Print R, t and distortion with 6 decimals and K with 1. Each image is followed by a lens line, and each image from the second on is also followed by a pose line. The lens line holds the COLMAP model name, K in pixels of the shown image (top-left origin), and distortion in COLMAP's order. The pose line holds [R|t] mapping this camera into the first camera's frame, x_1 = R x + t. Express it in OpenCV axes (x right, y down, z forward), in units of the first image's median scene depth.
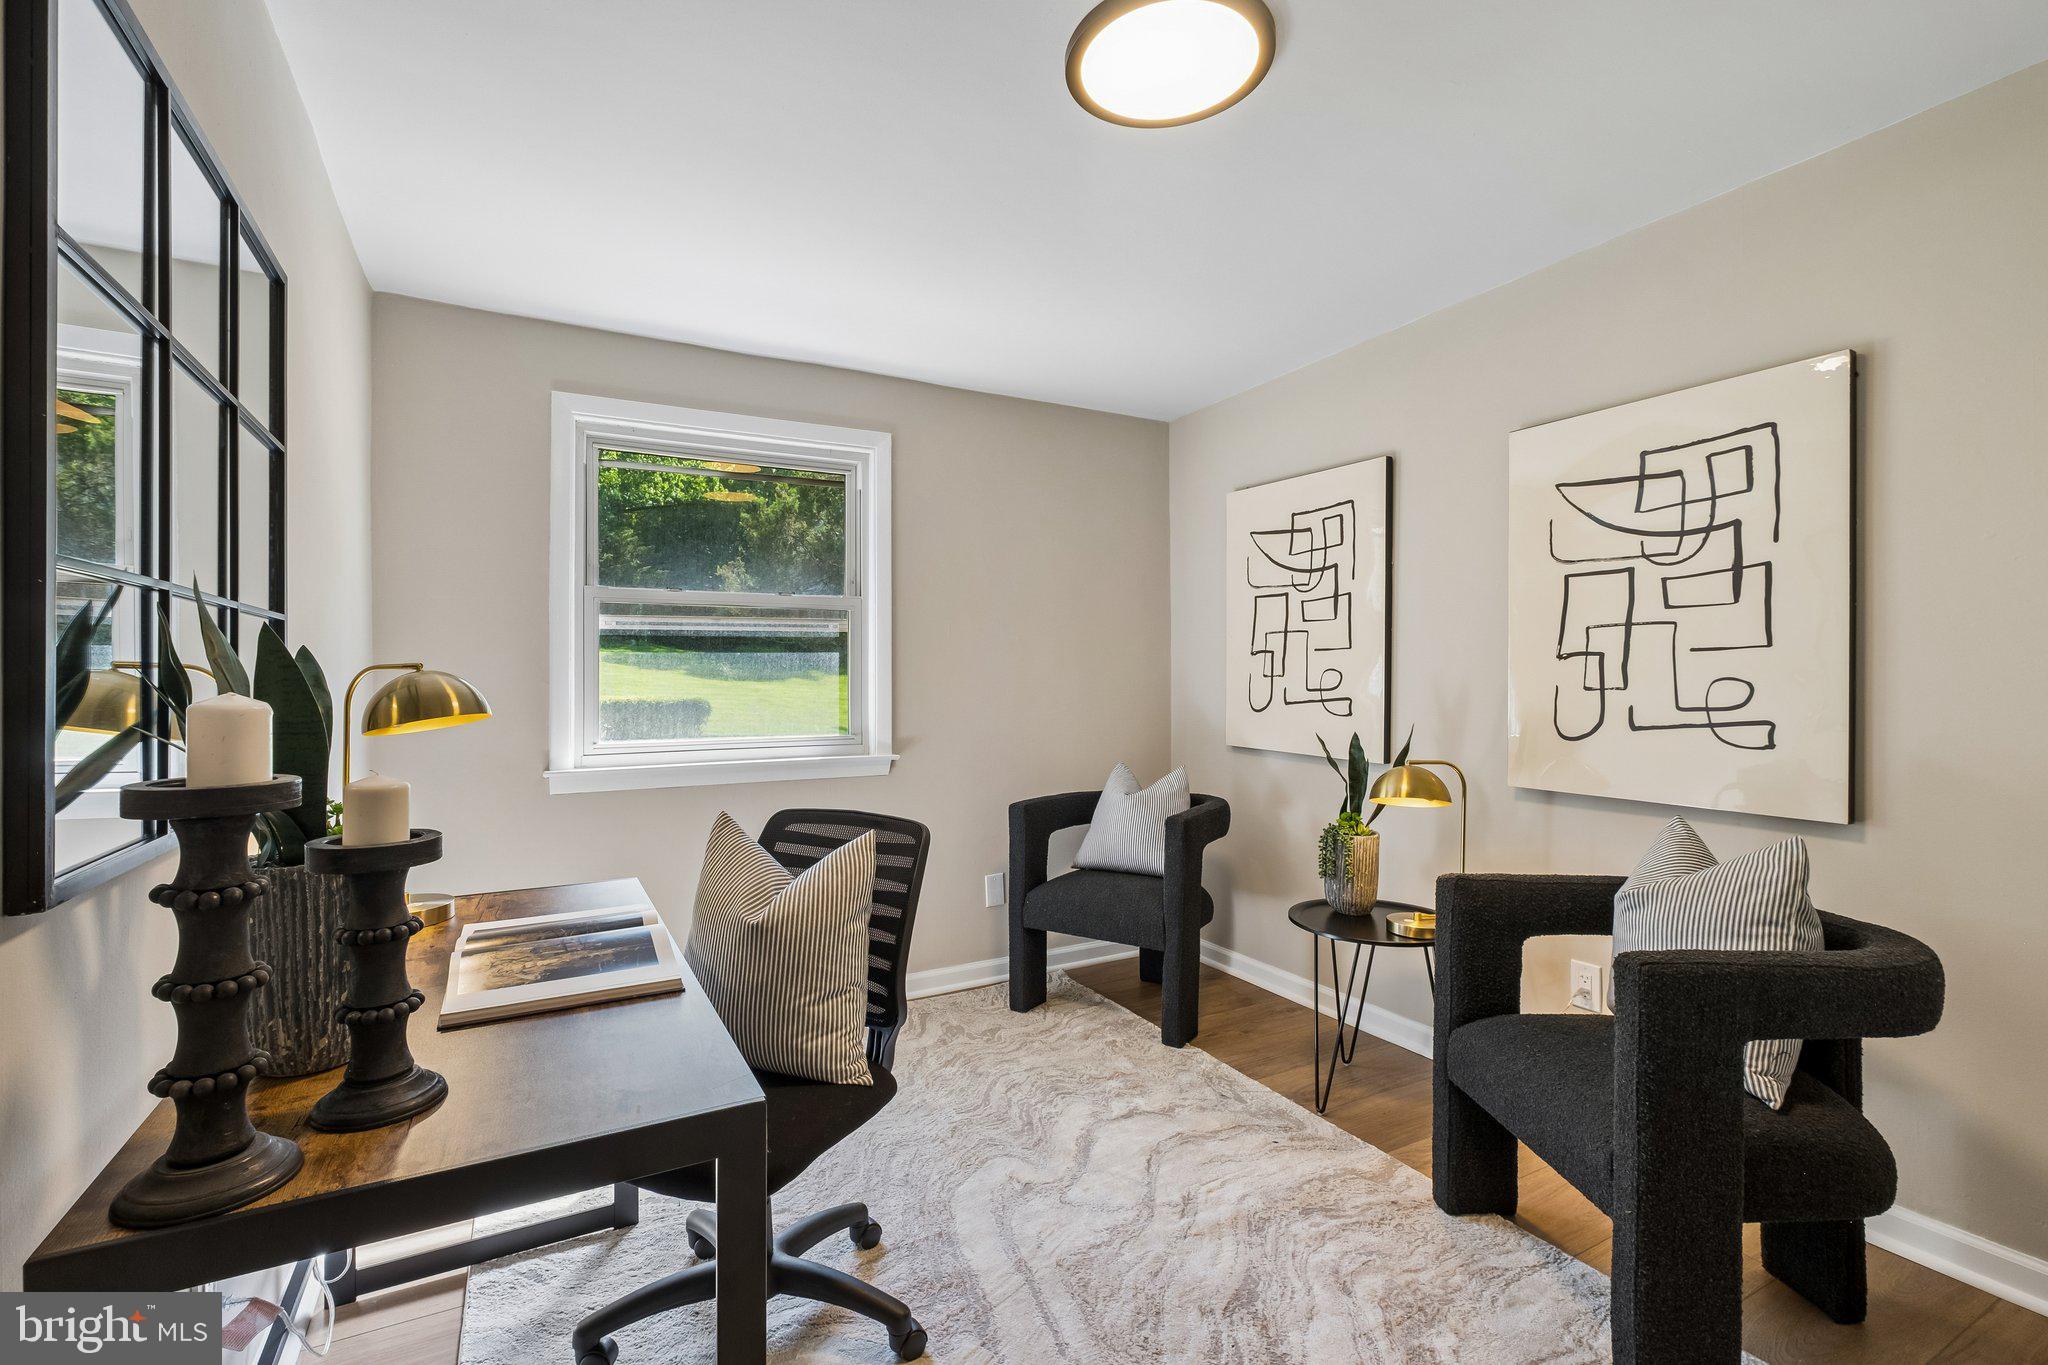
lens RADIAL K [[902.9, 0, 1022.8], [0, 902.9, 679.3], [0, 0, 1]] dist [-0.002952, -0.000402]
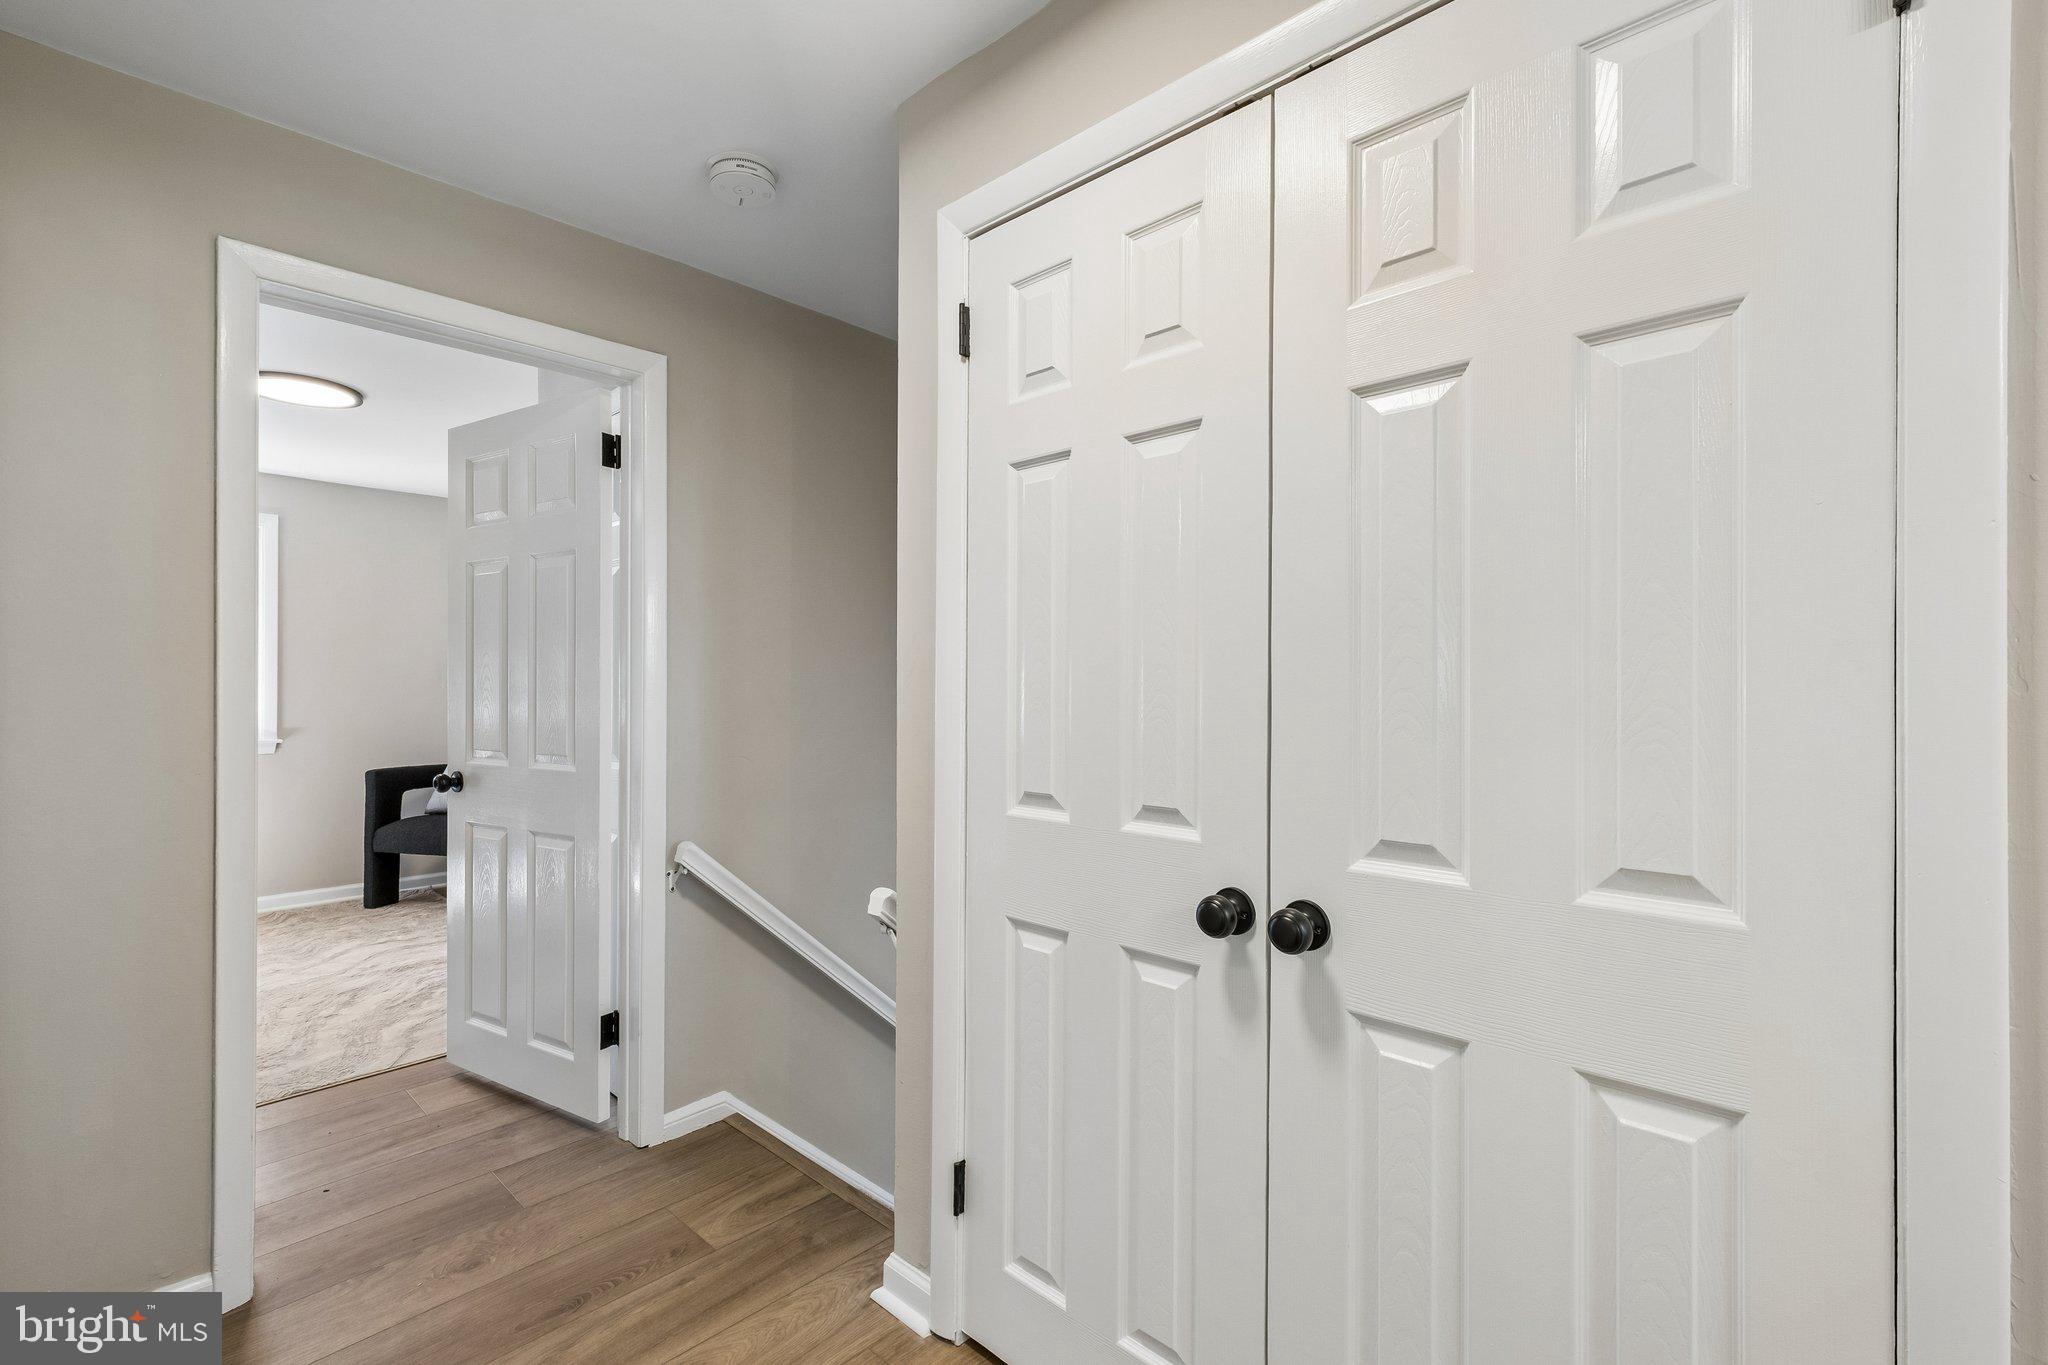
lens RADIAL K [[902.9, 0, 1024.3], [0, 902.9, 679.4], [0, 0, 1]] dist [-0.002952, -0.000402]
pose [[0.951562, -0.001617, 0.307452, 0.553315], [0.003473, 0.999979, -0.005488, 0.000304], [-0.307436, 0.006290, 0.951548, -0.737951]]
